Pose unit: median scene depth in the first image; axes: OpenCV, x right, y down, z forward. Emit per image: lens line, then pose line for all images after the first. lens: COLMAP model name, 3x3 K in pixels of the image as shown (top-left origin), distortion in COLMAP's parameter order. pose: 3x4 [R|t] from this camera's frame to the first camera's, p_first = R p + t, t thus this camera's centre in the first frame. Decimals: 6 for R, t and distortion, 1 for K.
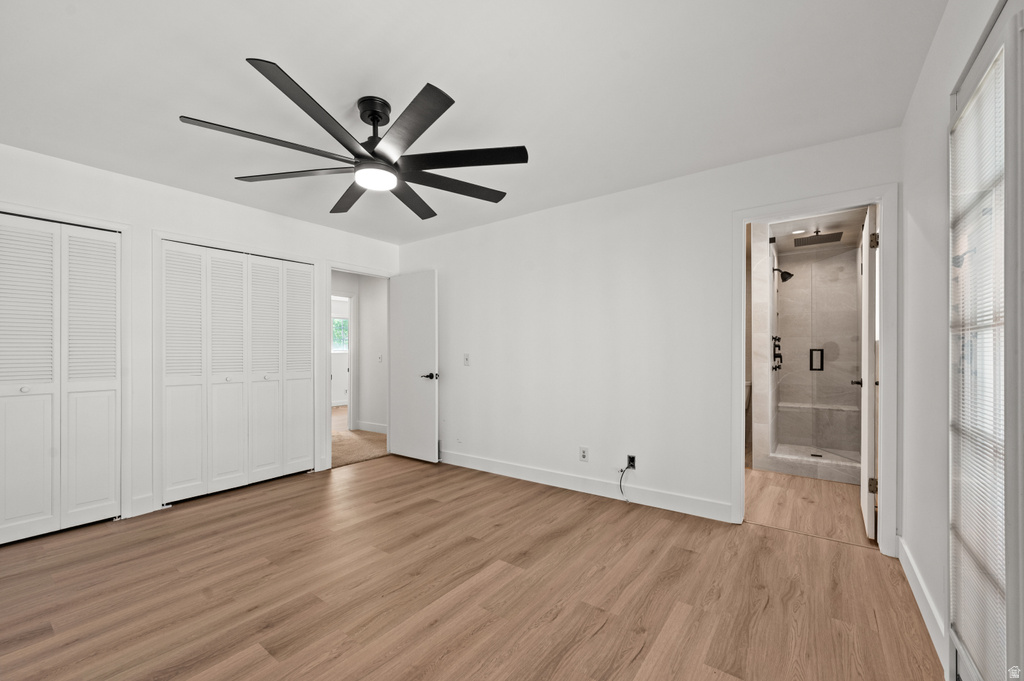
lens RADIAL K [[407.8, 0, 485.3], [0, 407.8, 355.8], [0, 0, 1]] dist [-0.001255, 0.000163]
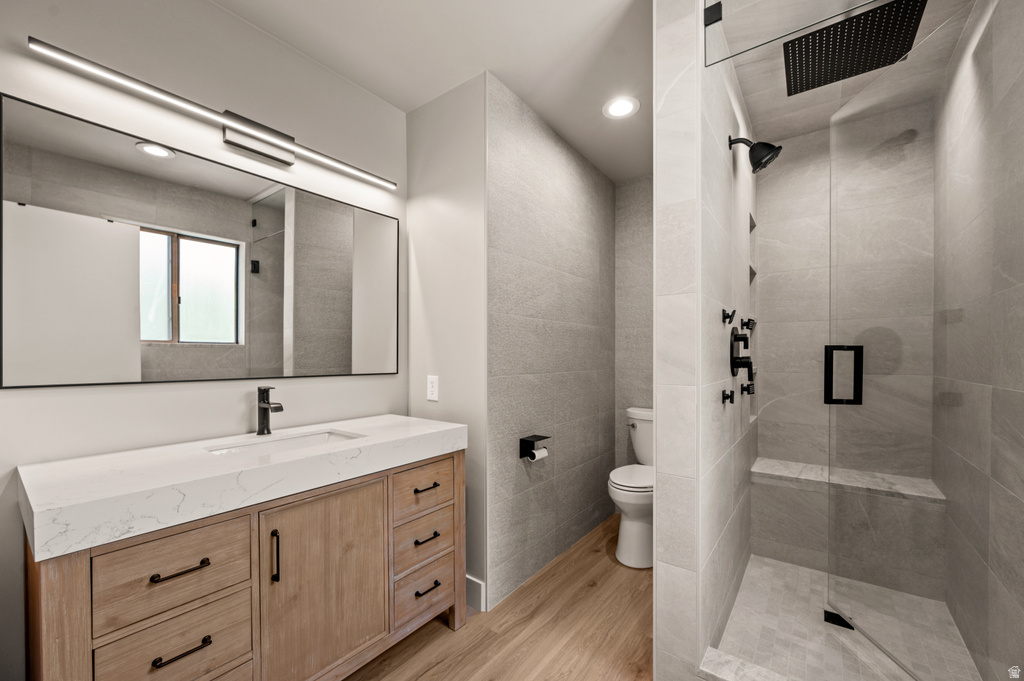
lens RADIAL K [[407.8, 0, 482.0], [0, 407.8, 361.4], [0, 0, 1]] dist [-0.001255, 0.000163]
pose [[0.999900, -0.002149, -0.014005, 0.468969], [0.002335, 0.999909, 0.013271, -0.007368], [0.013975, -0.013302, 0.999814, 0.598067]]
